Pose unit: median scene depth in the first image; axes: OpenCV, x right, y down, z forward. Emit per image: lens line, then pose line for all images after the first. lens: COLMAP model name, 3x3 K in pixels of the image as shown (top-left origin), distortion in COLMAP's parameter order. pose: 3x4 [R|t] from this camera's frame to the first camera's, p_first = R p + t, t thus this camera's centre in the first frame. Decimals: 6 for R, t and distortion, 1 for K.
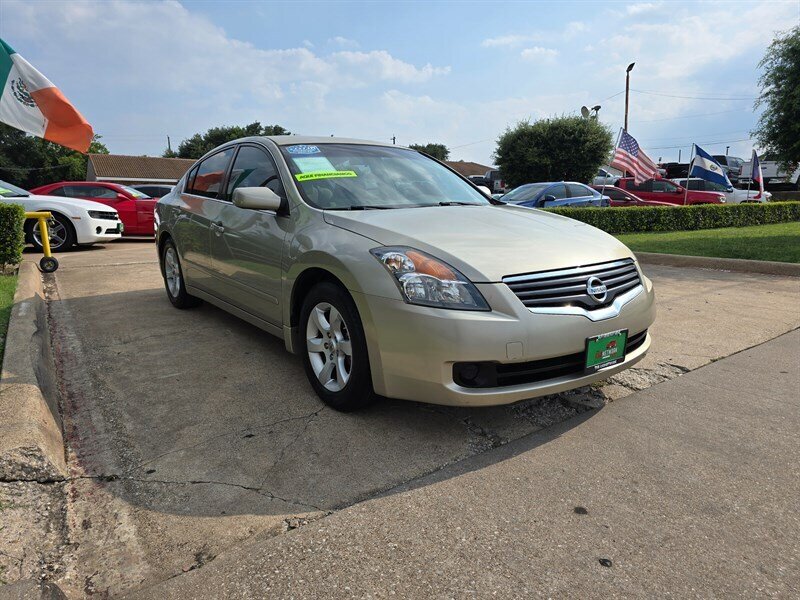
lens RADIAL K [[539.6, 0, 404.6], [0, 539.6, 292.6], [0, 0, 1]] dist [0.048994, -0.043038]
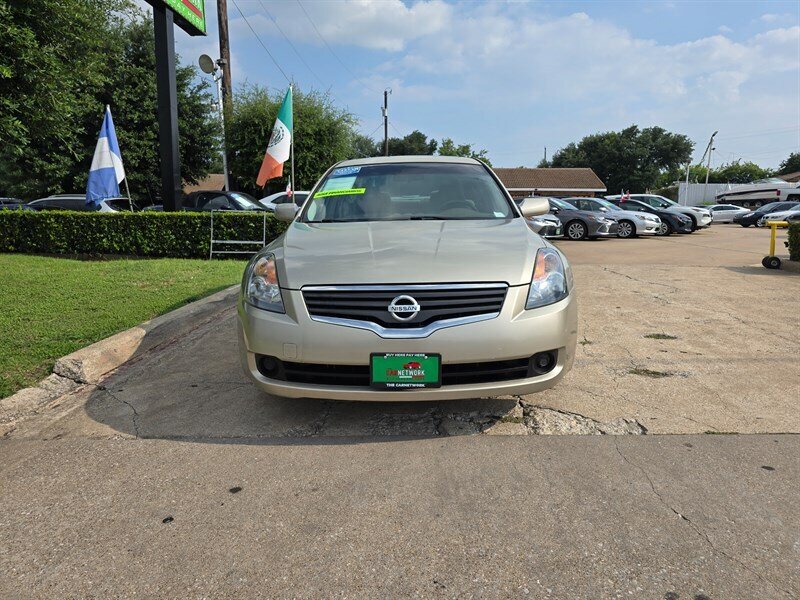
lens RADIAL K [[539.6, 0, 404.6], [0, 539.6, 292.6], [0, 0, 1]] dist [0.048994, -0.043038]
pose [[0.788136, 0.092672, -0.608485, 1.043058], [-0.099661, 0.994769, 0.022418, -0.061538], [0.607379, 0.042974, 0.793249, 0.238540]]
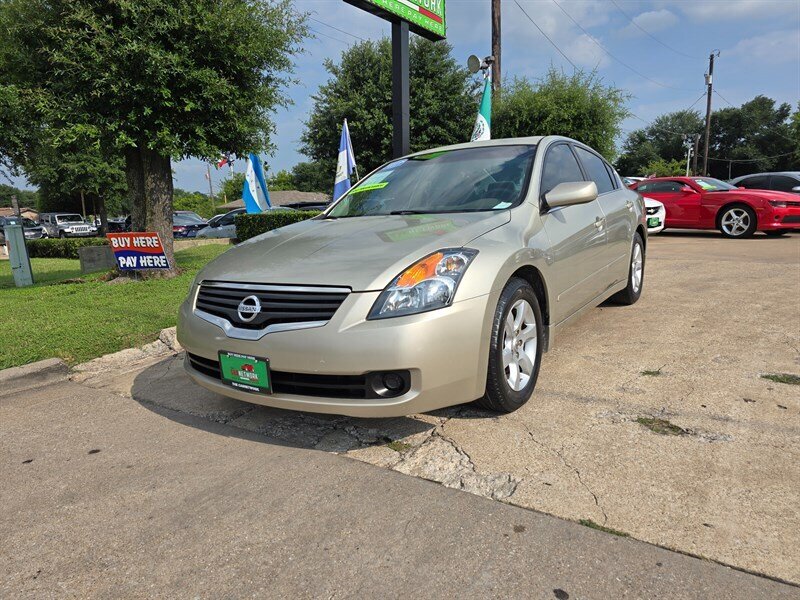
lens RADIAL K [[536.4, 0, 400.0], [0, 536.4, 300.0], [0, 0, 1]] dist [0.051102, -0.044405]
pose [[0.327057, 0.148578, -0.933251, 1.466112], [-0.117631, 0.986283, 0.115797, -0.179240], [0.937655, 0.071907, 0.340048, 1.013201]]
